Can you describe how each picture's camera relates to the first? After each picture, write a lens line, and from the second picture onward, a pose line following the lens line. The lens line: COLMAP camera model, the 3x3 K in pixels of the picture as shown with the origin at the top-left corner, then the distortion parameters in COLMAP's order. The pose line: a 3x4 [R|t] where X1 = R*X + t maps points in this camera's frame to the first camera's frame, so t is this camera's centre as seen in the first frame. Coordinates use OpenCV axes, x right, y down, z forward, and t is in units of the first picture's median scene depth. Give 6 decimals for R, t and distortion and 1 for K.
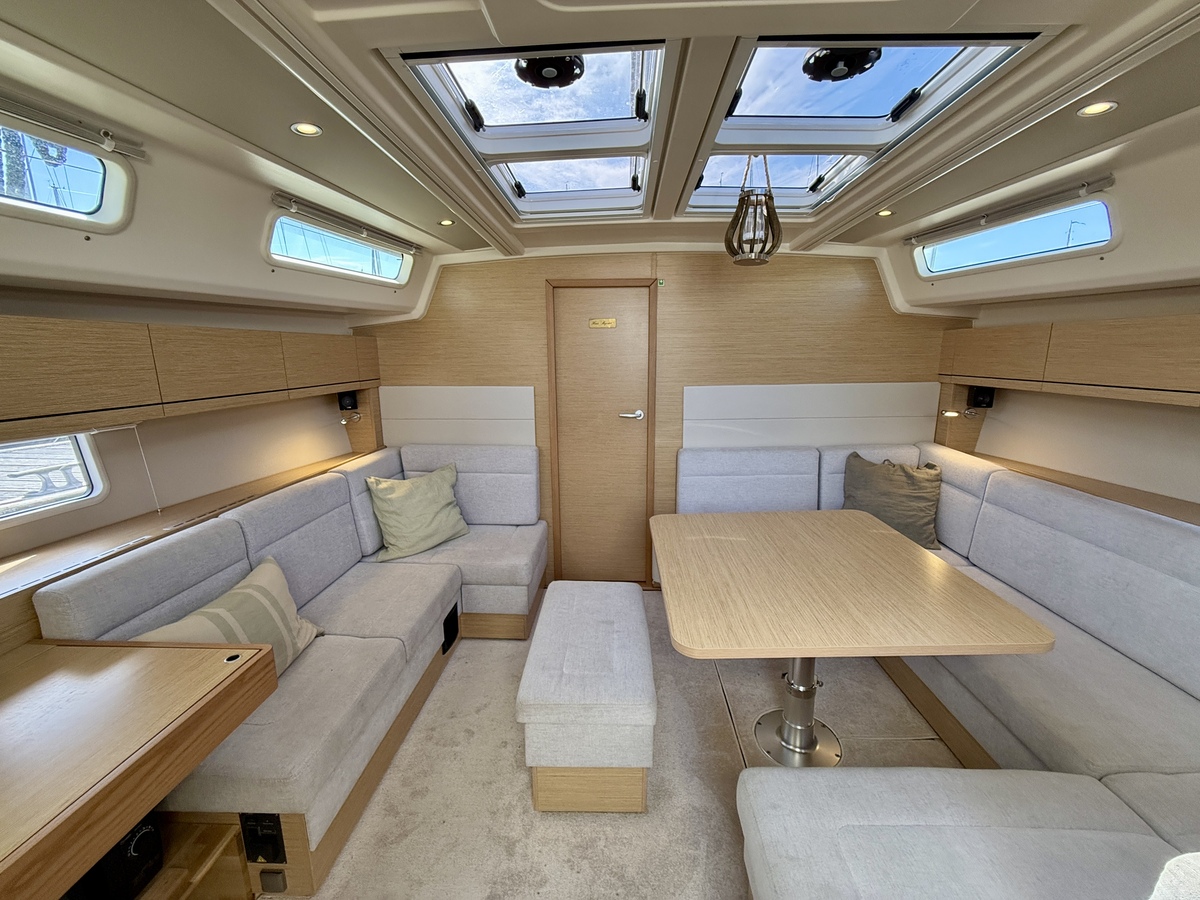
lens RADIAL K [[479.4, 0, 600.0], [0, 479.4, 450.0], [0, 0, 1]] dist [-0.000085, 0.000074]
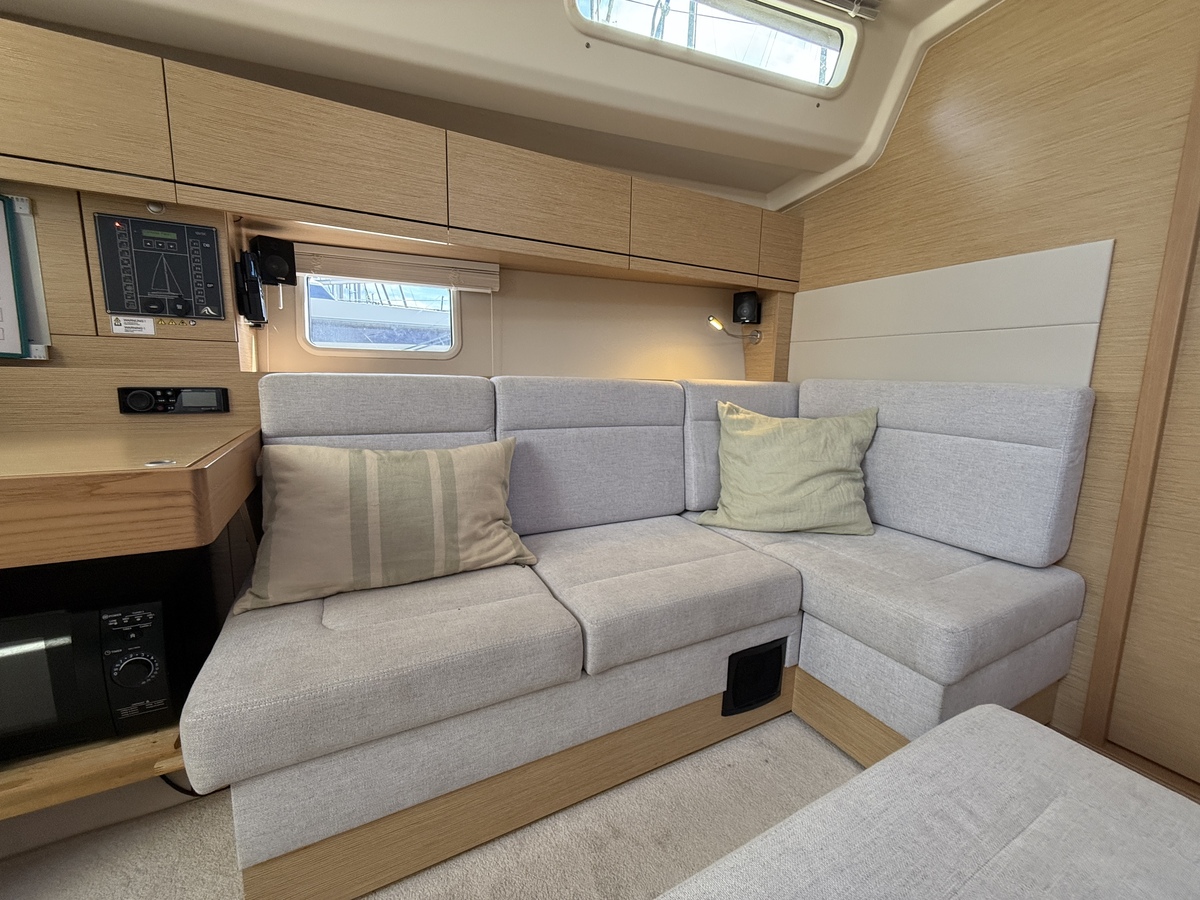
lens RADIAL K [[481.8, 0, 602.1], [0, 481.8, 450.4], [0, 0, 1]] dist [-0.000921, 0.000097]
pose [[0.508418, 0.143720, -0.849033, 0.016208], [-0.195441, 0.979502, 0.048771, 0.125174], [0.838638, 0.141140, 0.526085, 0.512826]]
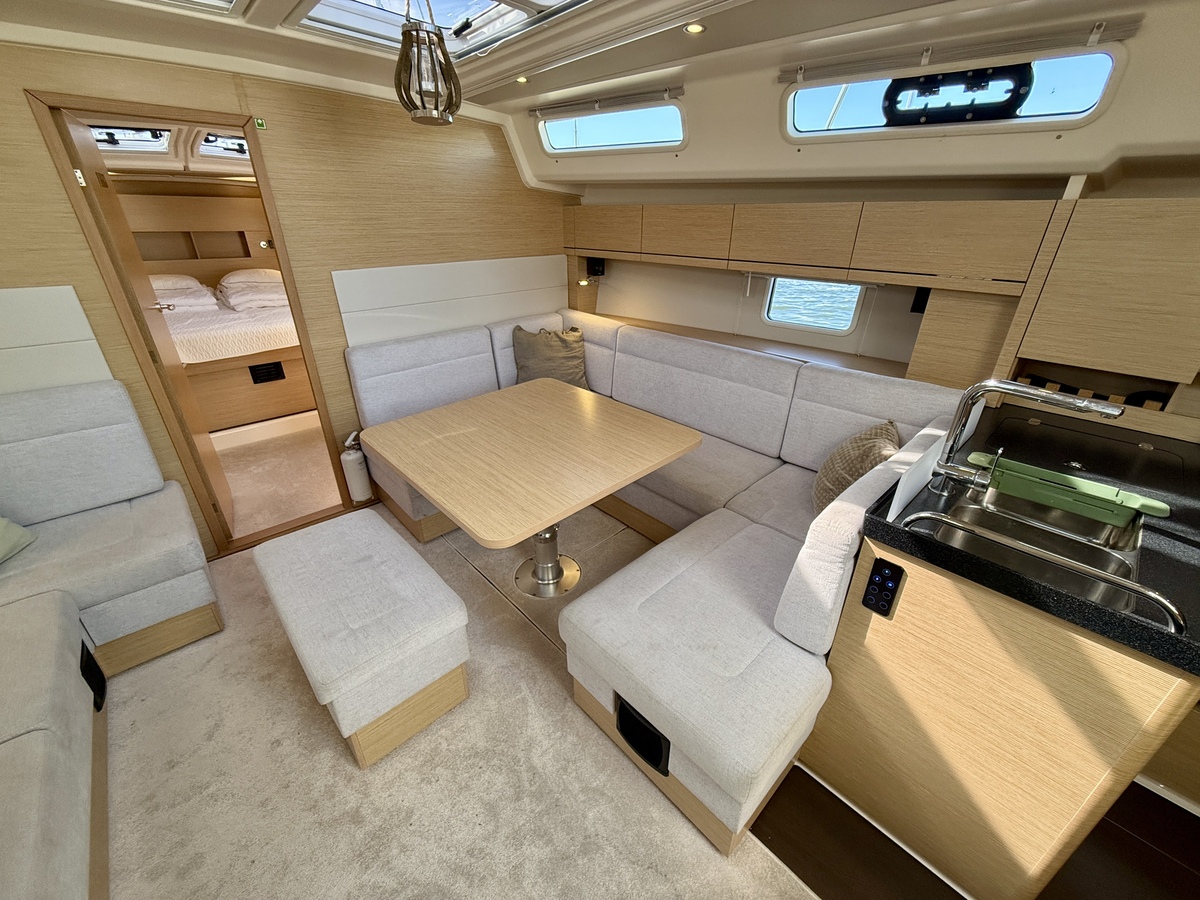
lens RADIAL K [[481.8, 0, 602.1], [0, 481.8, 450.4], [0, 0, 1]] dist [-0.000921, 0.000097]
pose [[0.702479, -0.299062, 0.645822, -0.141701], [0.129746, 0.946036, 0.296954, -0.030383], [-0.699778, -0.124811, 0.703373, 0.061955]]
